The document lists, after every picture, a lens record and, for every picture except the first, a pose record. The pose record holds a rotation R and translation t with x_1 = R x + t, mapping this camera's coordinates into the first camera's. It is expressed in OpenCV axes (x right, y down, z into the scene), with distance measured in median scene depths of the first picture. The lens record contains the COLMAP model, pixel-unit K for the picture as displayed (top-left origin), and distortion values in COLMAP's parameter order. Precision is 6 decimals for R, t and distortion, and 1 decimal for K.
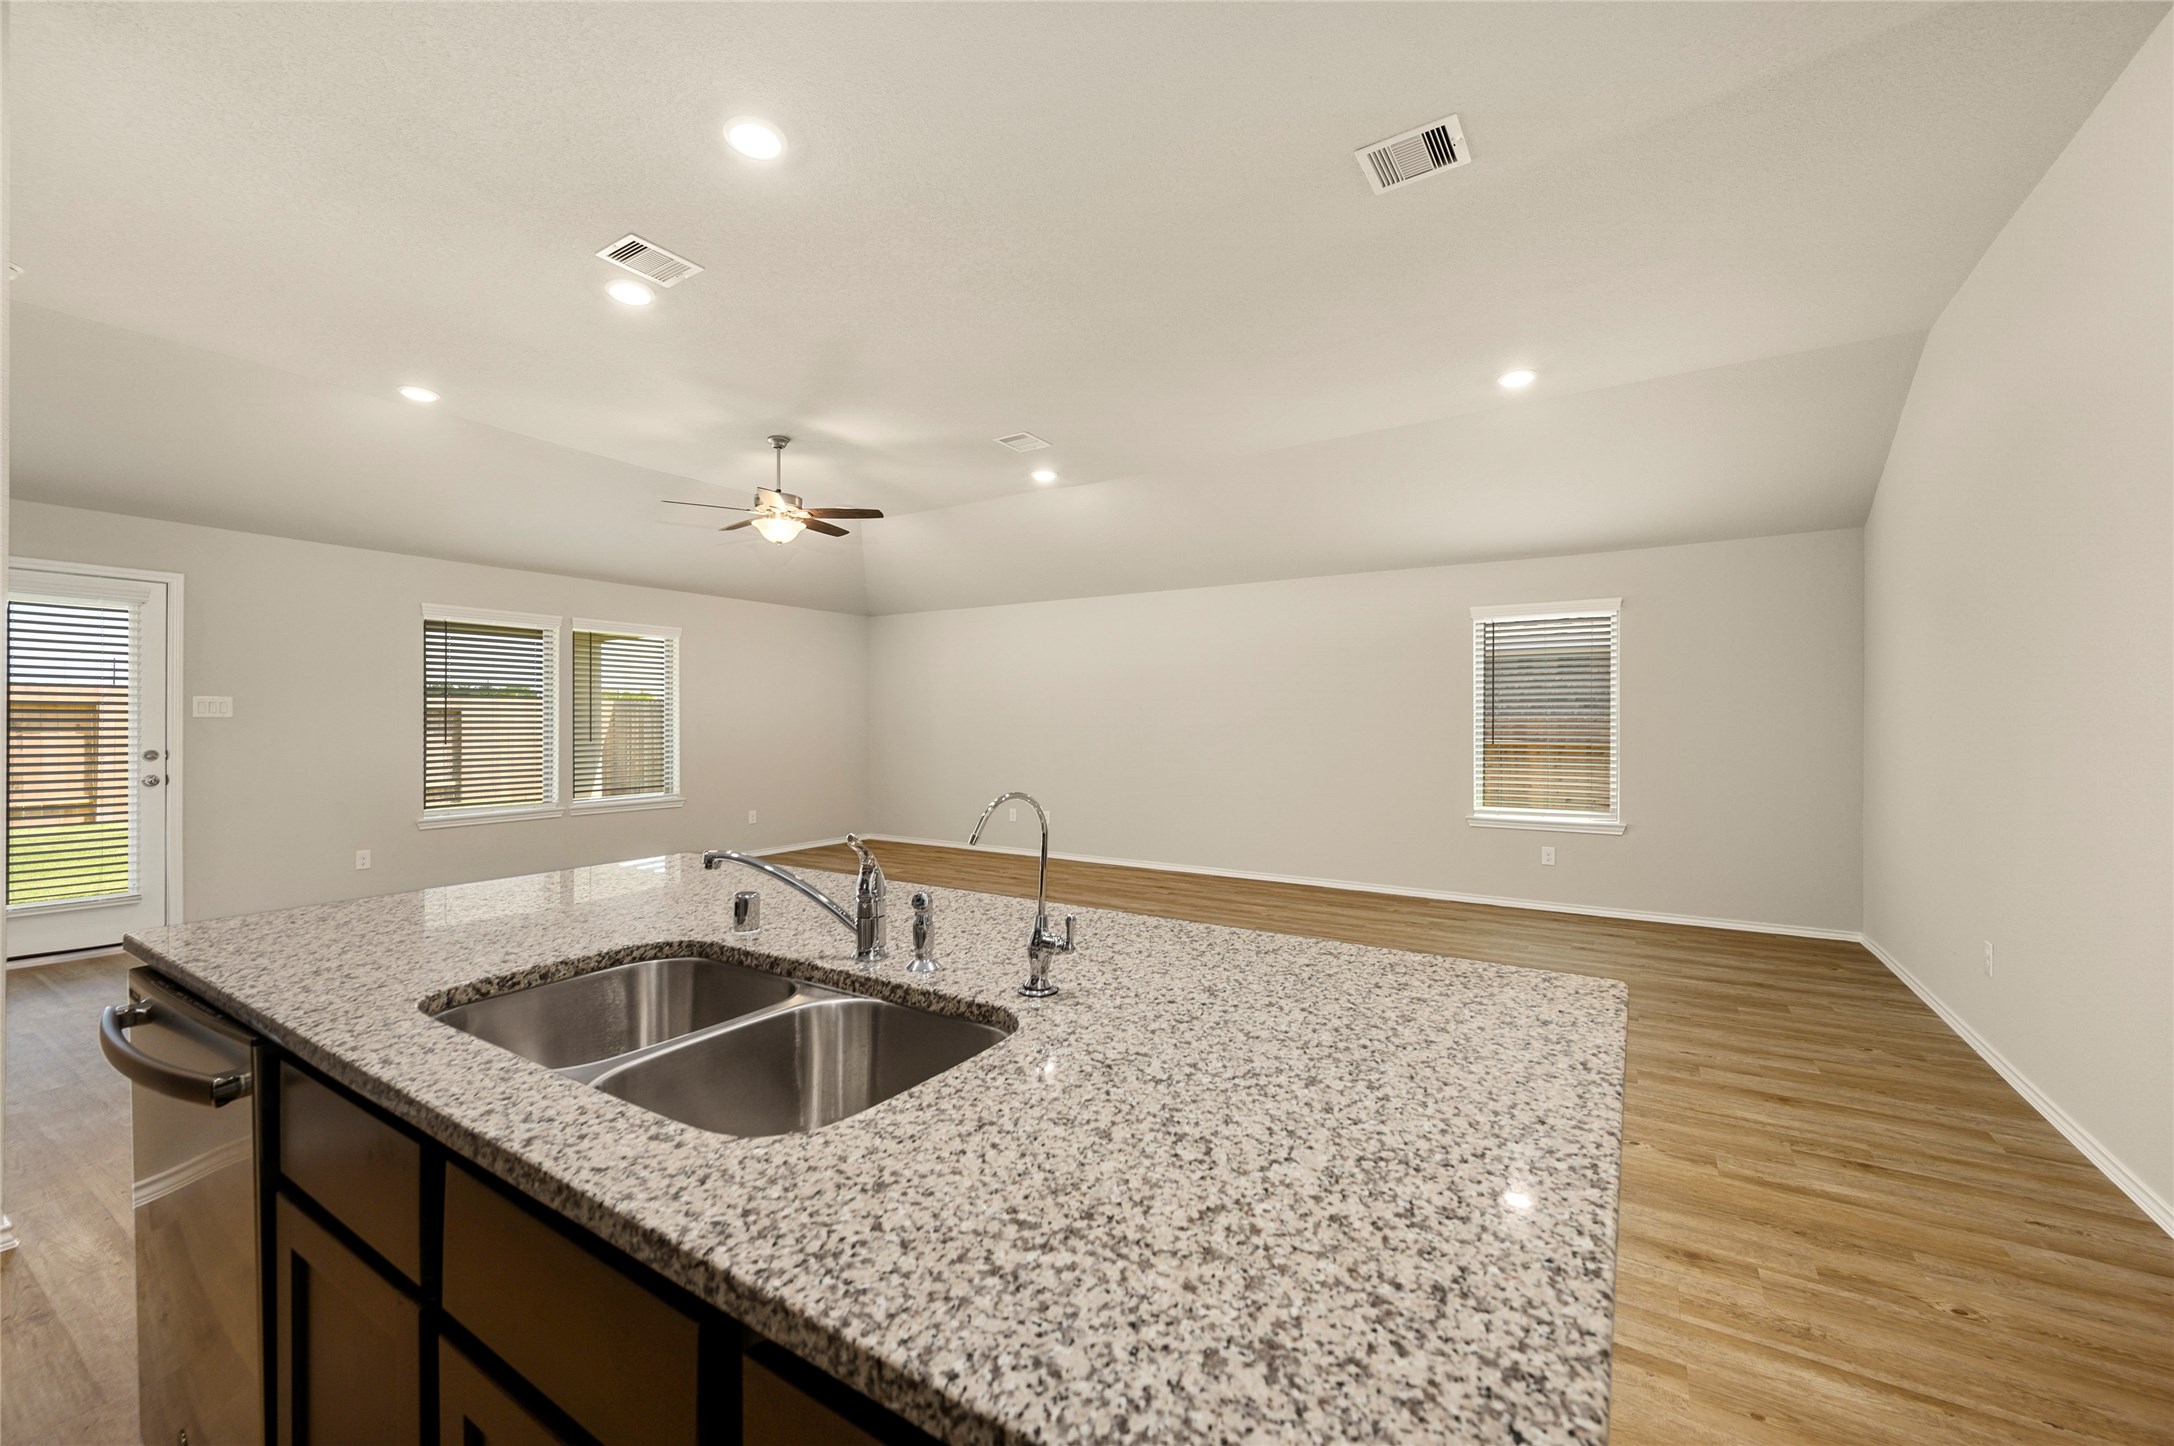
lens RADIAL K [[860.5, 0, 1090.9], [0, 860.5, 735.0], [0, 0, 1]] dist [-0.002574, 0.000750]
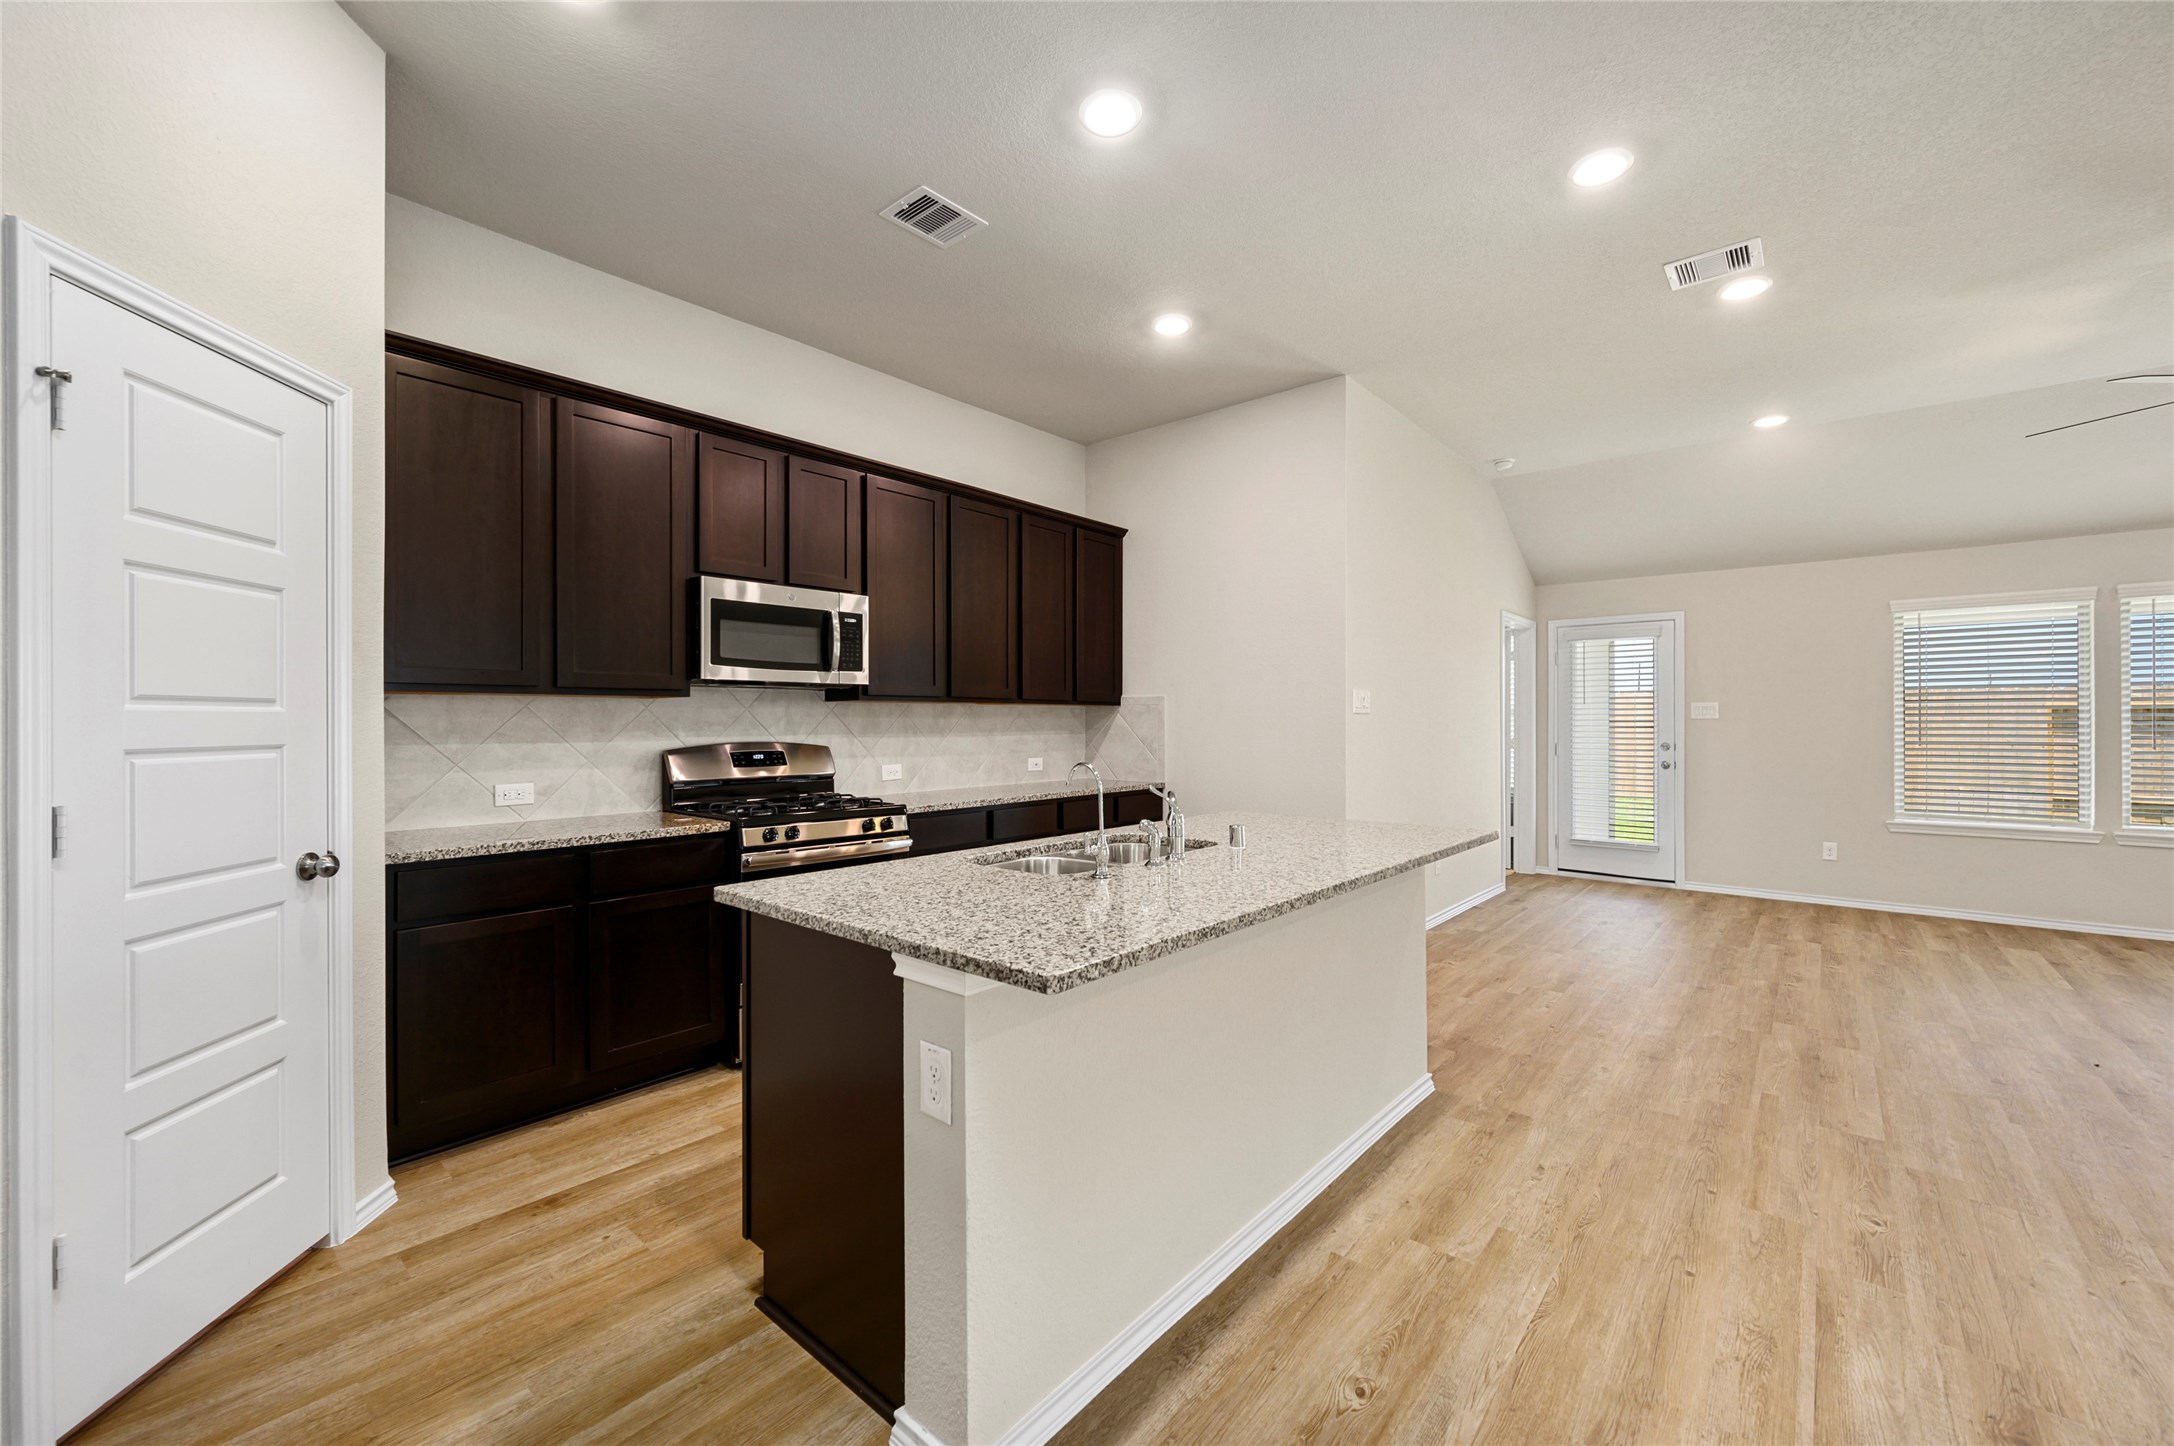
lens RADIAL K [[860.5, 0, 1081.4], [0, 860.5, 721.3], [0, 0, 1]] dist [-0.002574, 0.000750]
pose [[-0.153696, -0.004425, -0.988108, 0.608838], [-0.007299, 0.999968, -0.003342, -0.008102], [0.988091, 0.006698, -0.153723, 0.437518]]
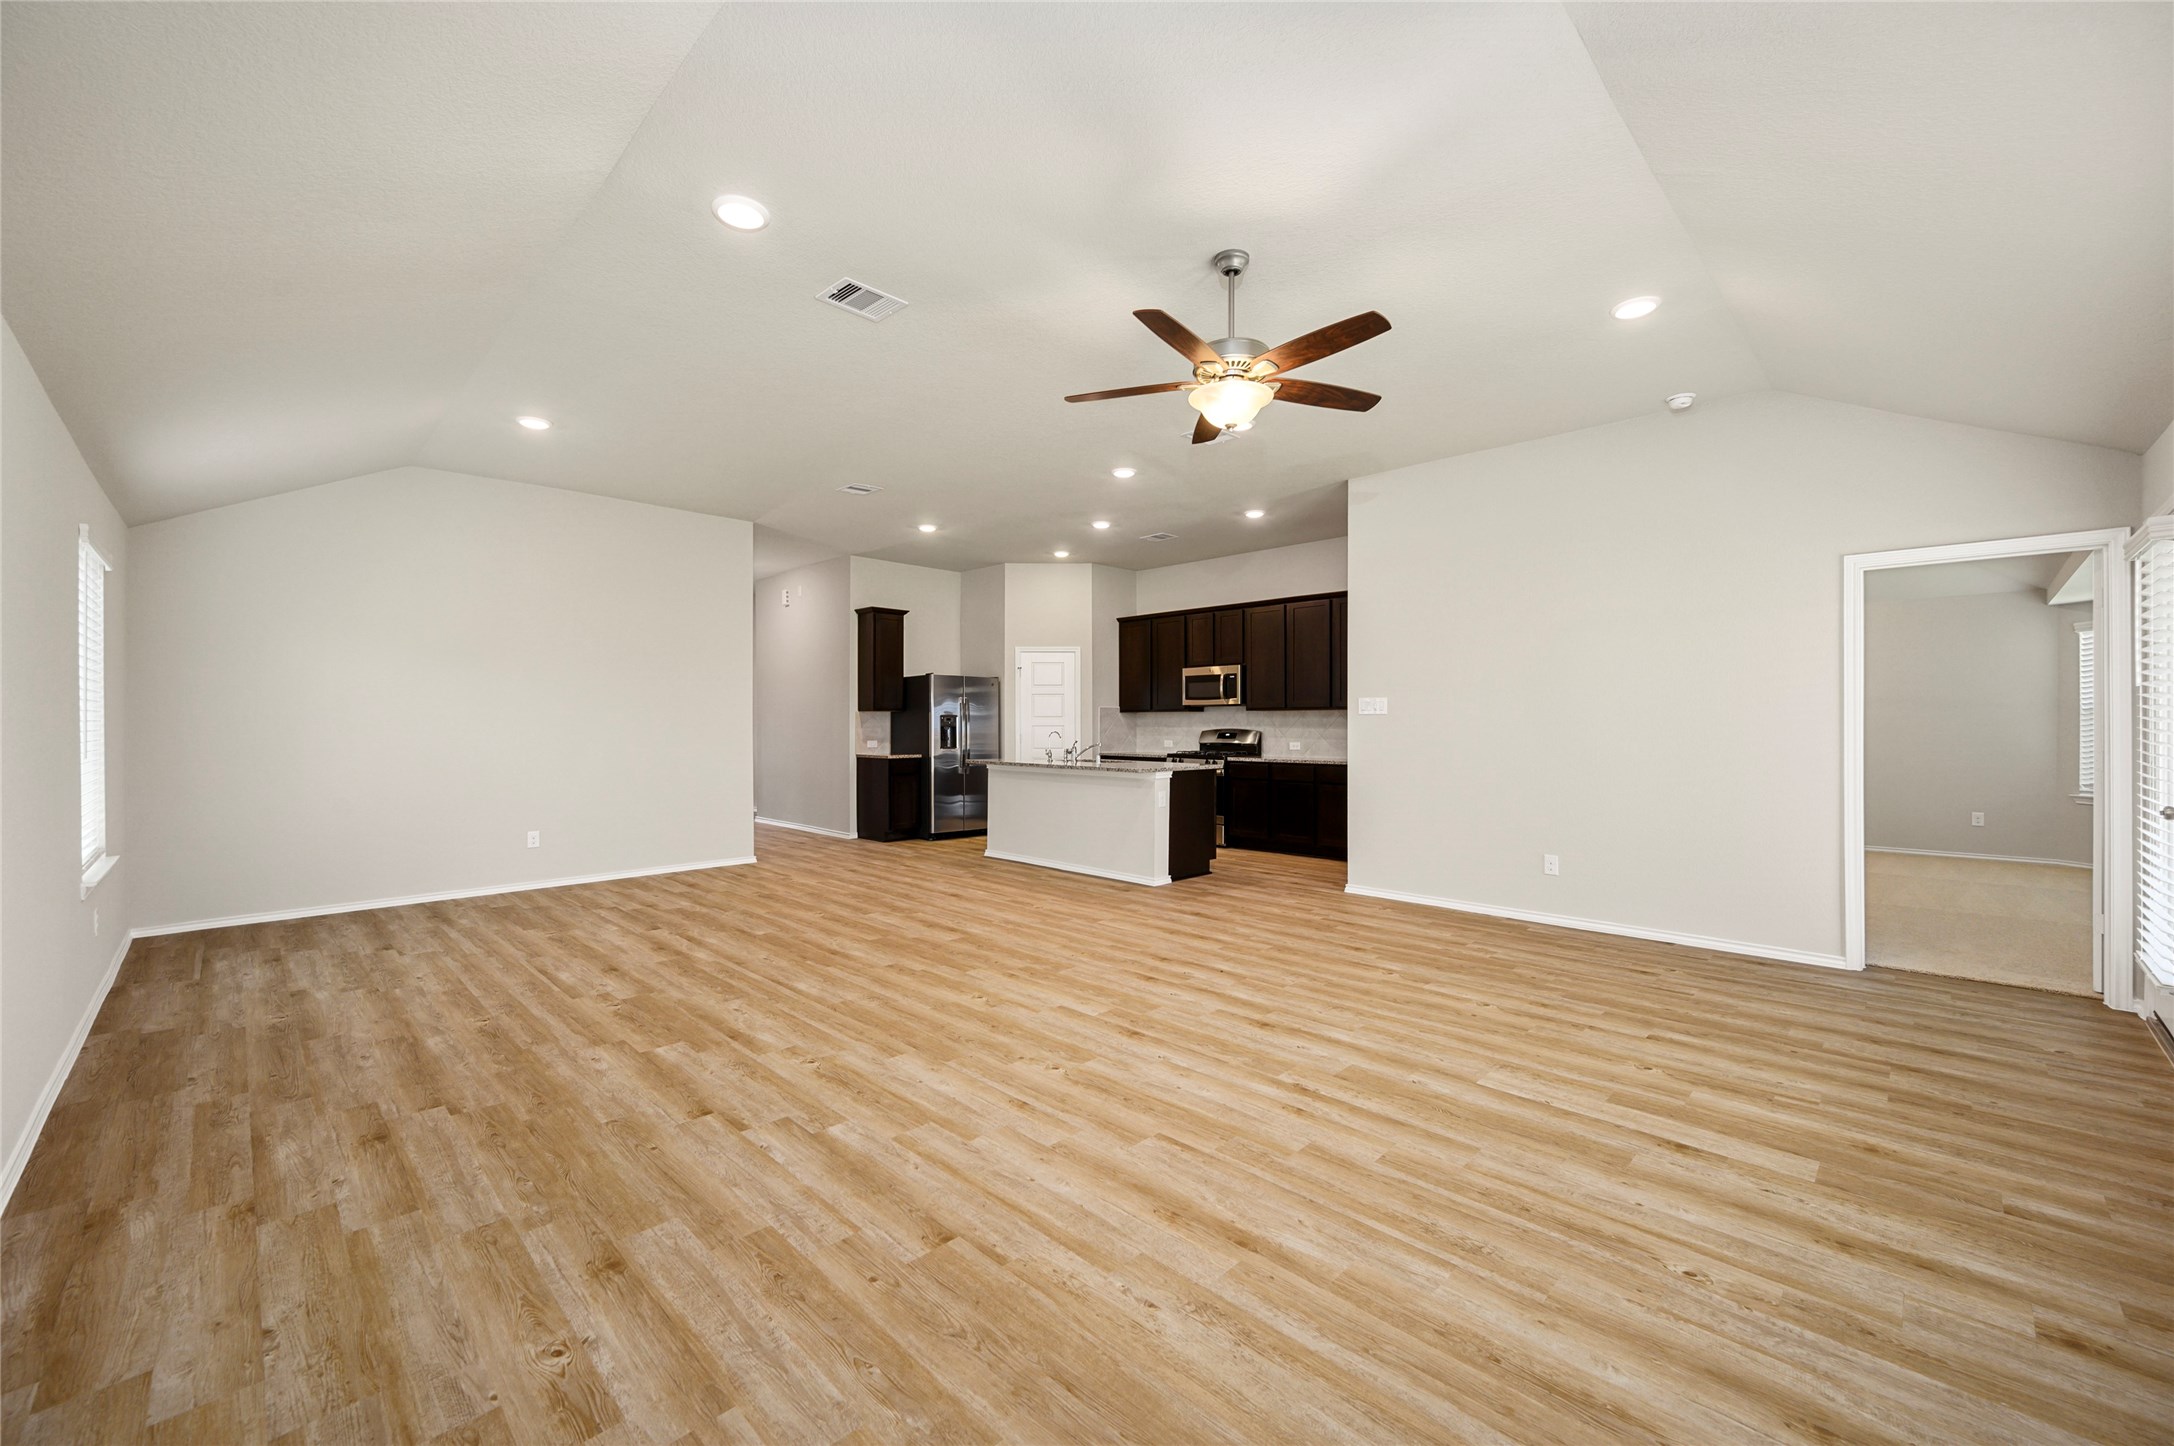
lens RADIAL K [[860.5, 0, 1091.2], [0, 860.5, 712.2], [0, 0, 1]] dist [-0.002574, 0.000750]
pose [[-0.975054, 0.000532, 0.221965, -0.674932], [-0.000050, 0.999997, -0.002618, -0.027793], [-0.221966, -0.002564, -0.975051, 2.709842]]
